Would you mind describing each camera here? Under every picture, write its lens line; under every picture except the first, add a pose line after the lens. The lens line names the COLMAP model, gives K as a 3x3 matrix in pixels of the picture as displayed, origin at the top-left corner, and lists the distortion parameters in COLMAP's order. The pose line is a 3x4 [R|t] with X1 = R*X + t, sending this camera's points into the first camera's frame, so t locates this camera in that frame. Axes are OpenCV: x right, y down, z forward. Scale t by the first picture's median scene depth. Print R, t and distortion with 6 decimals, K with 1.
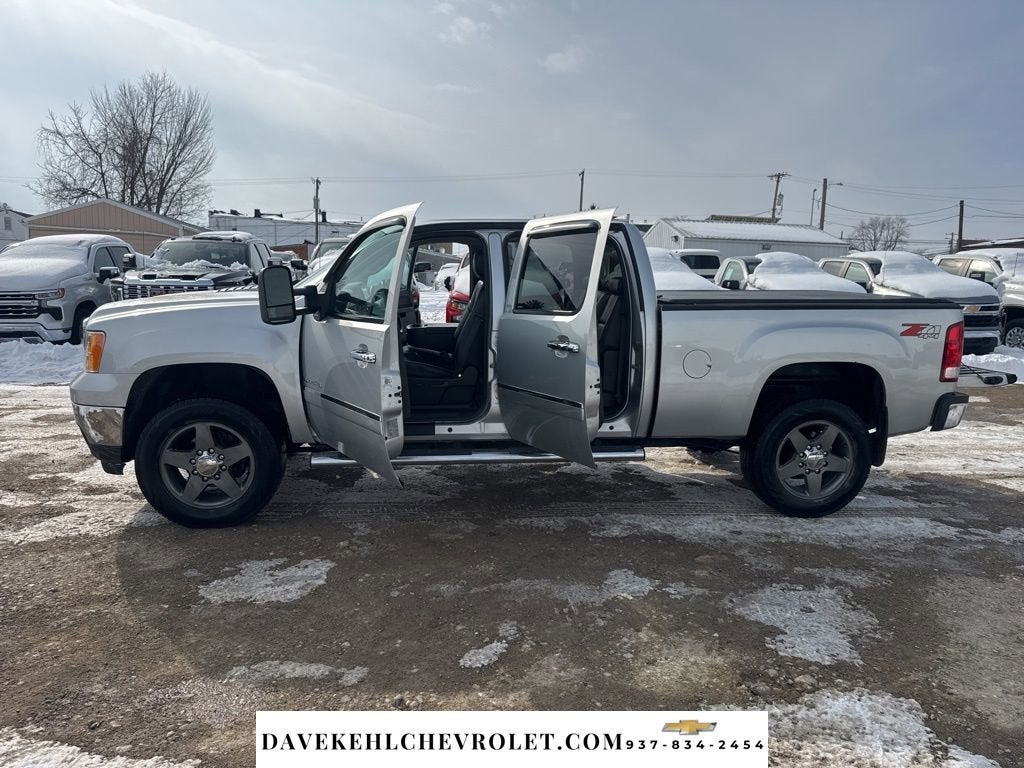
lens RADIAL K [[721.8, 0, 512.4], [0, 721.8, 383.9], [0, 0, 1]] dist [0.022680, -0.029991]
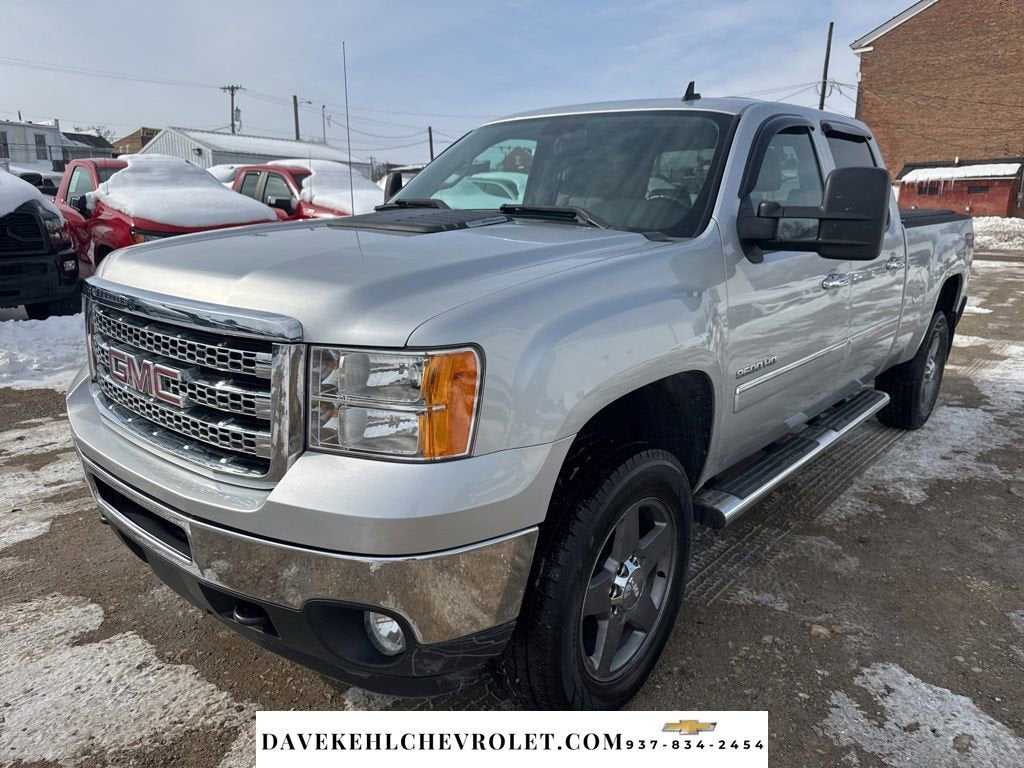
lens RADIAL K [[721.8, 0, 512.0], [0, 721.8, 384.5], [0, 0, 1]] dist [0.022680, -0.029991]
pose [[0.732169, -0.175676, 0.658078, -0.115817], [0.106489, 0.983809, 0.144153, -0.014583], [-0.672747, -0.035467, 0.739022, 0.108028]]
